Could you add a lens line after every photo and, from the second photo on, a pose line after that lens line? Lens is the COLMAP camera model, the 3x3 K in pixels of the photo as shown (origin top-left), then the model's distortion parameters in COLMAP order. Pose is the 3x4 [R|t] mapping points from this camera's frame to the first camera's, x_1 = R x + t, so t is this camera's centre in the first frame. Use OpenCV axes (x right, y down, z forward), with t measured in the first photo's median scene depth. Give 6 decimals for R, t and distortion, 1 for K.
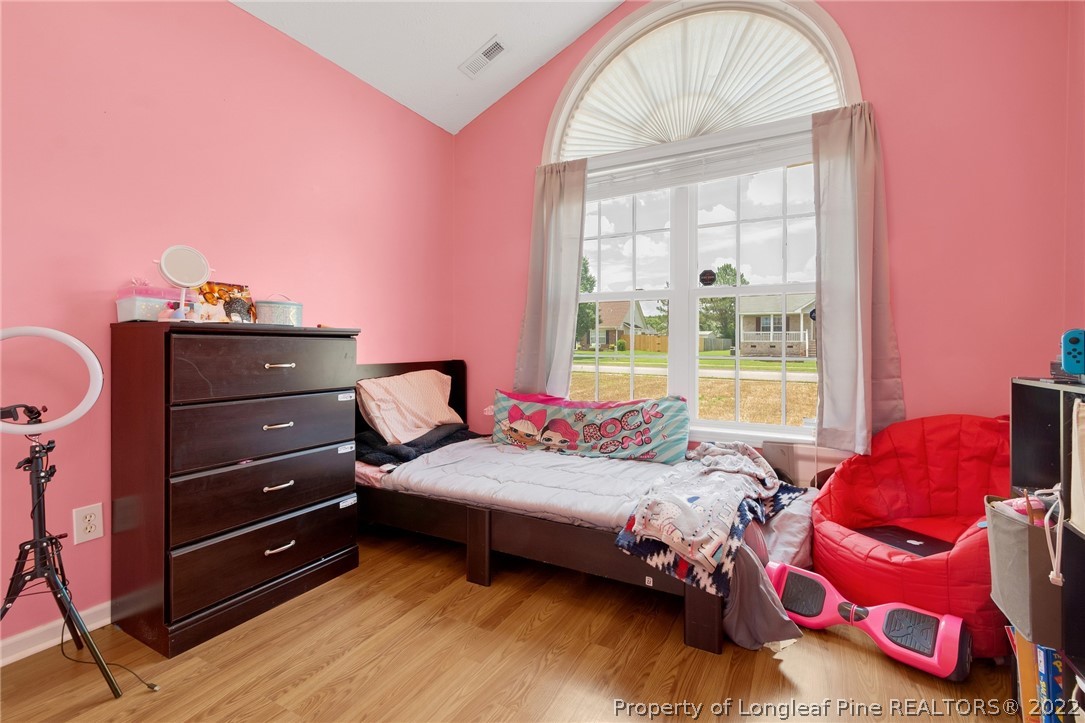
lens RADIAL K [[488.3, 0, 573.8], [0, 488.3, 346.9], [0, 0, 1]] dist [0.001322, -0.000517]
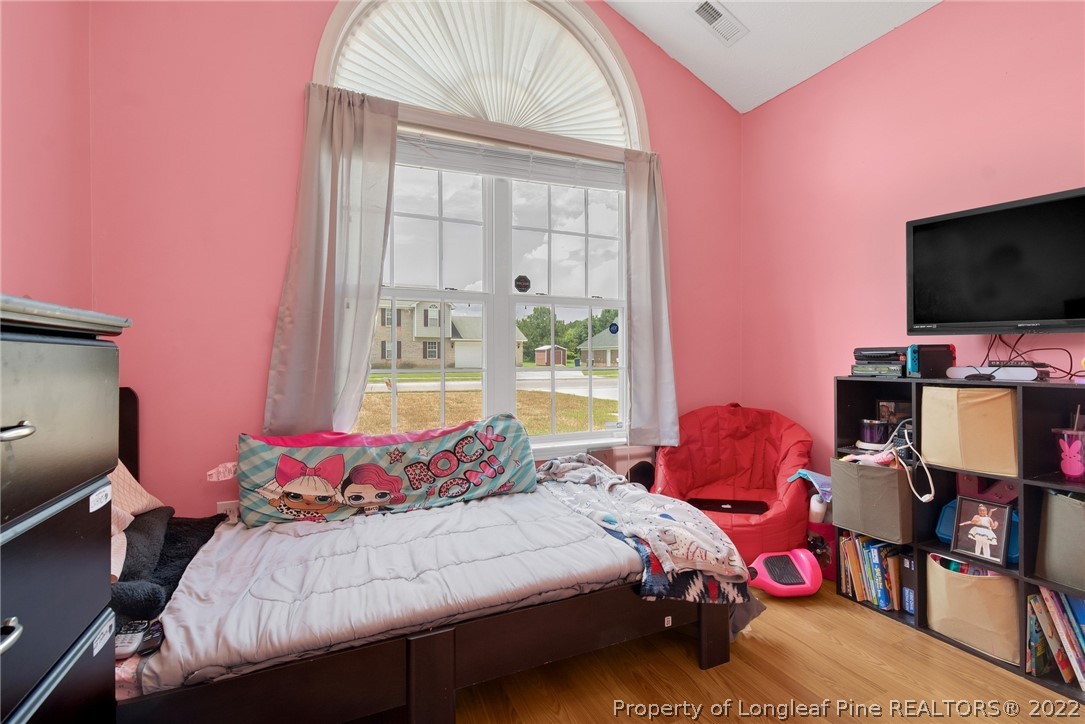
lens RADIAL K [[488.3, 0, 544.1], [0, 488.3, 354.5], [0, 0, 1]] dist [0.001322, -0.000517]
pose [[0.619828, -0.002324, 0.784734, -0.430978], [0.005122, 0.999986, -0.001085, -0.005320], [-0.784721, 0.004692, 0.619832, 0.390199]]
